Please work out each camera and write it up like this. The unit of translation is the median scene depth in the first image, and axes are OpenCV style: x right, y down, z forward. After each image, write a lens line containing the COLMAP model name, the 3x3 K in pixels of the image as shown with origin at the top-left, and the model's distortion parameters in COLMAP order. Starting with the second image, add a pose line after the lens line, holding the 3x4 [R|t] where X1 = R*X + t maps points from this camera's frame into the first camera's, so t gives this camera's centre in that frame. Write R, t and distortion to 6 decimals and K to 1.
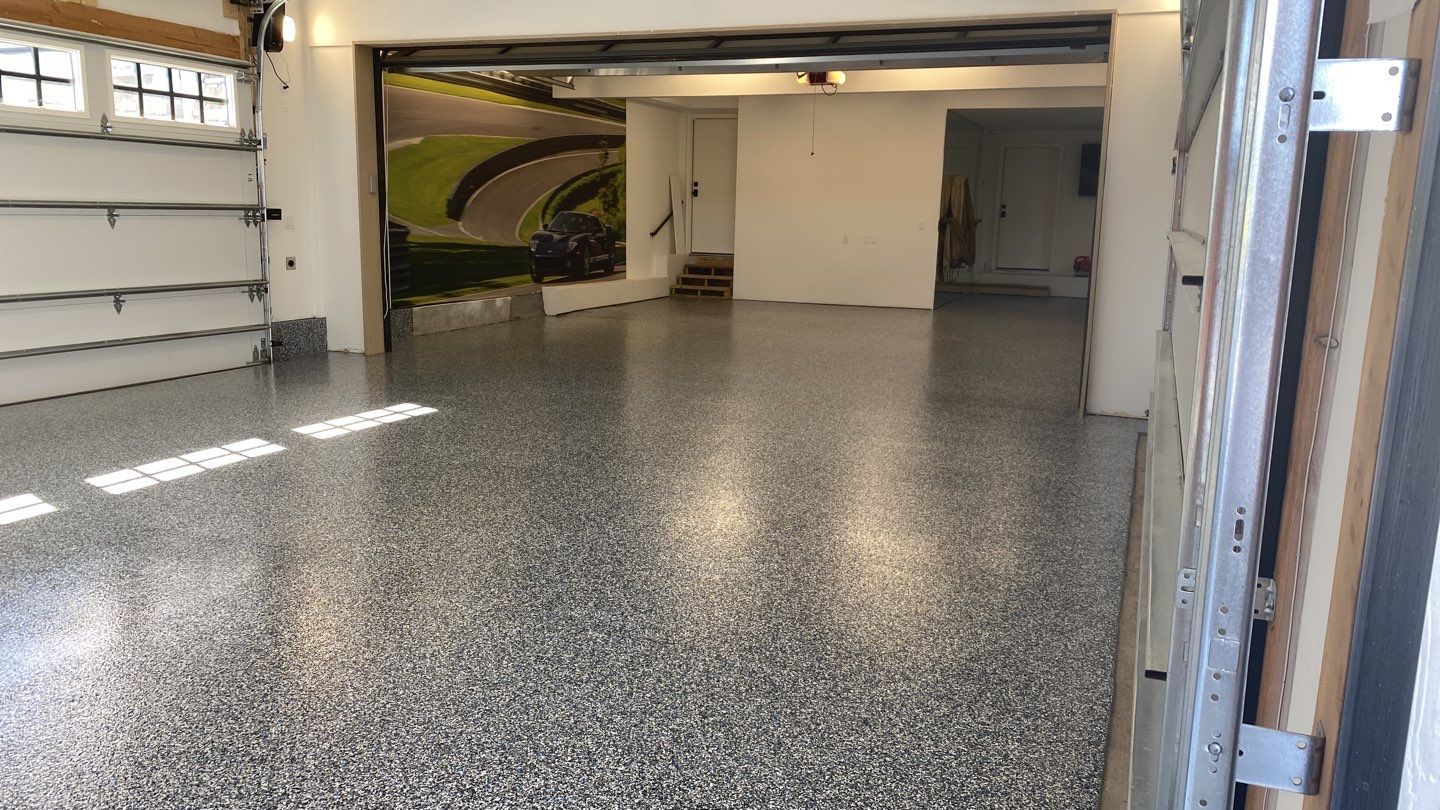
lens RADIAL K [[1094.1, 0, 721.6], [0, 1094.1, 414.0], [0, 0, 1]] dist [0.052000, -0.065326]
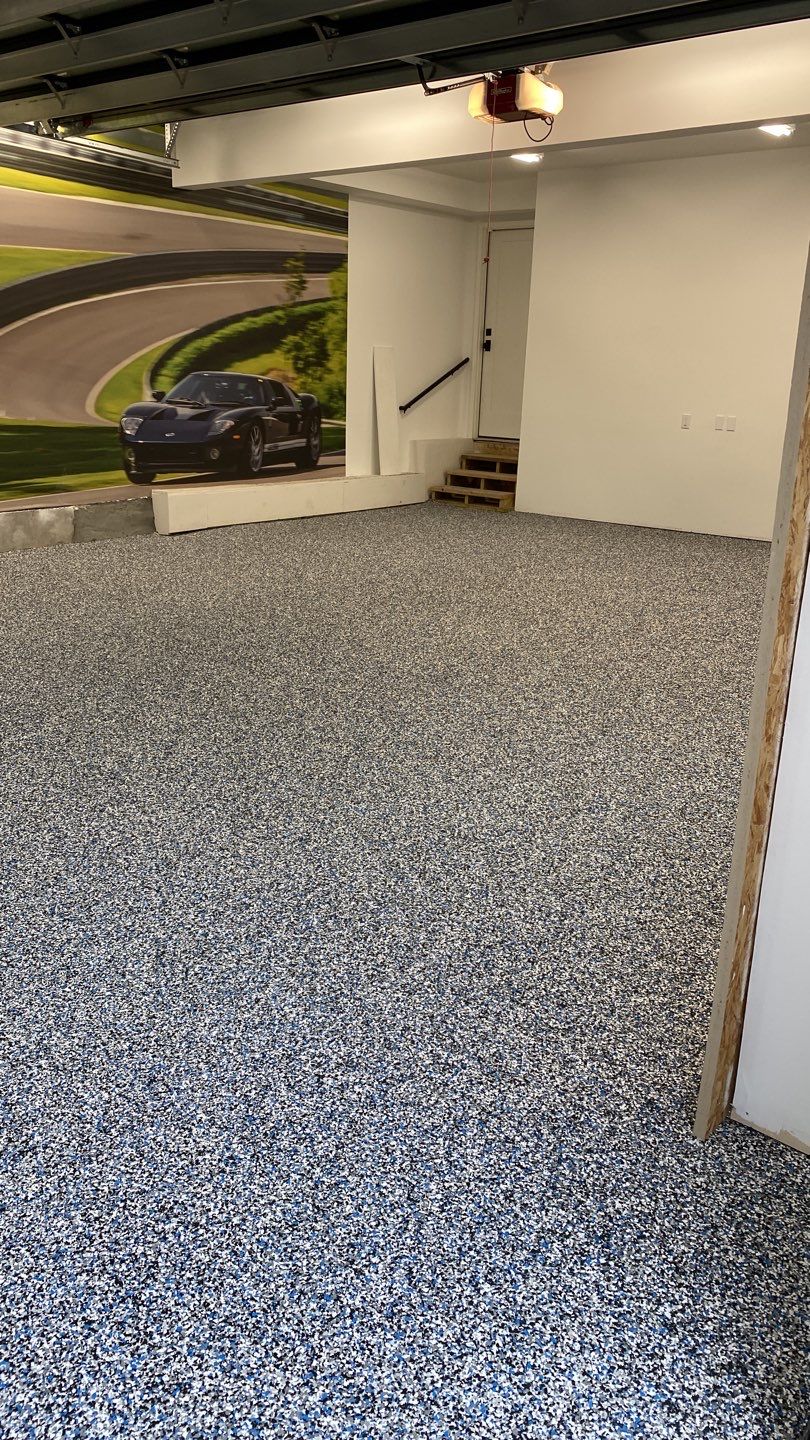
lens RADIAL K [[1094.1, 0, 432.0], [0, 1094.1, 672.6], [0, 0, 1]] dist [0.052000, -0.065326]
pose [[0.947508, 0.086923, -0.307690, 0.205536], [-0.062133, 0.994048, 0.089486, -0.077104], [0.313637, -0.065671, 0.947269, 0.428796]]
